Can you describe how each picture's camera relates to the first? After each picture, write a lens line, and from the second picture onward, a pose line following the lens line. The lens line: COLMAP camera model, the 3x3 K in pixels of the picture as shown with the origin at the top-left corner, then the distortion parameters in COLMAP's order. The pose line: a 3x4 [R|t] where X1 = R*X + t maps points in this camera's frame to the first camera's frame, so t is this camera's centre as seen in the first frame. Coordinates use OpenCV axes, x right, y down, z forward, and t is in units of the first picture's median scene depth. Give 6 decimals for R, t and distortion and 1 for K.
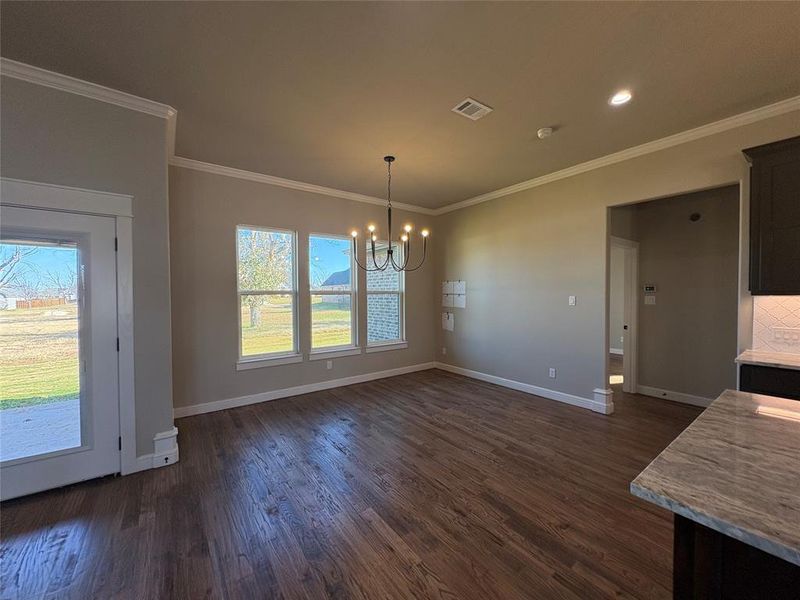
lens RADIAL K [[317.7, 0, 398.6], [0, 317.7, 300.3], [0, 0, 1]] dist [-0.000355, 0.000403]
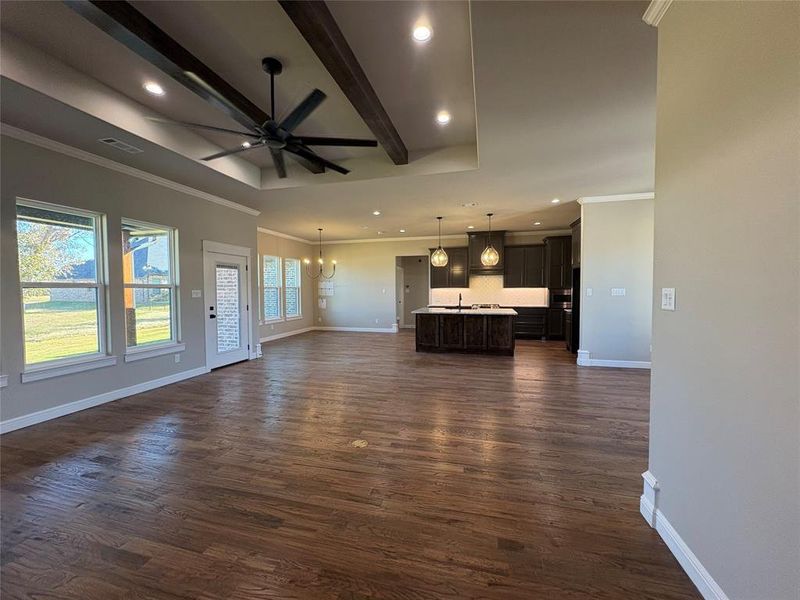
lens RADIAL K [[317.7, 0, 406.8], [0, 317.7, 301.6], [0, 0, 1]] dist [-0.000355, 0.000403]
pose [[0.769825, -0.025171, 0.637759, -0.990009], [0.014266, 0.999651, 0.022233, 0.033694], [-0.638096, -0.008018, 0.769915, -1.129951]]
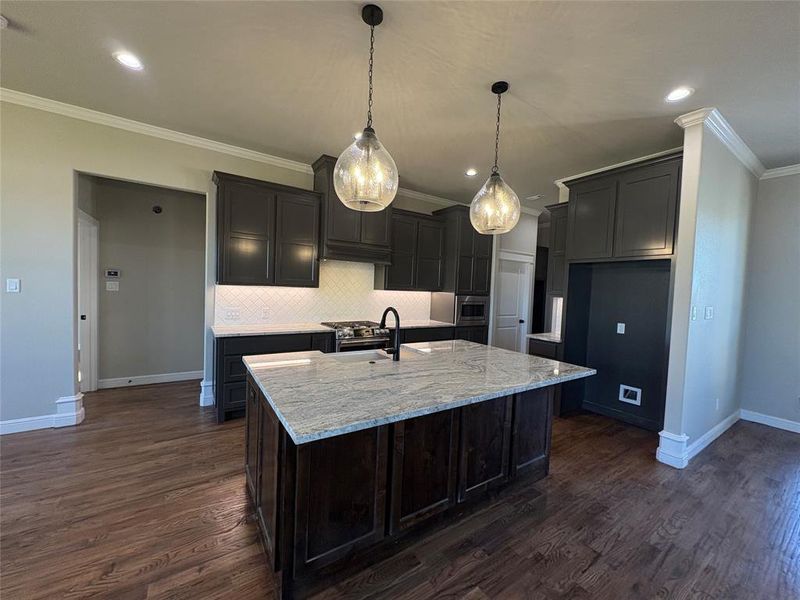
lens RADIAL K [[317.7, 0, 401.2], [0, 317.7, 301.9], [0, 0, 1]] dist [-0.000355, 0.000403]
pose [[0.048451, -0.033906, 0.998250, -0.118411], [-0.019259, 0.999206, 0.034873, -0.004181], [-0.998640, -0.020915, 0.047760, 0.125153]]
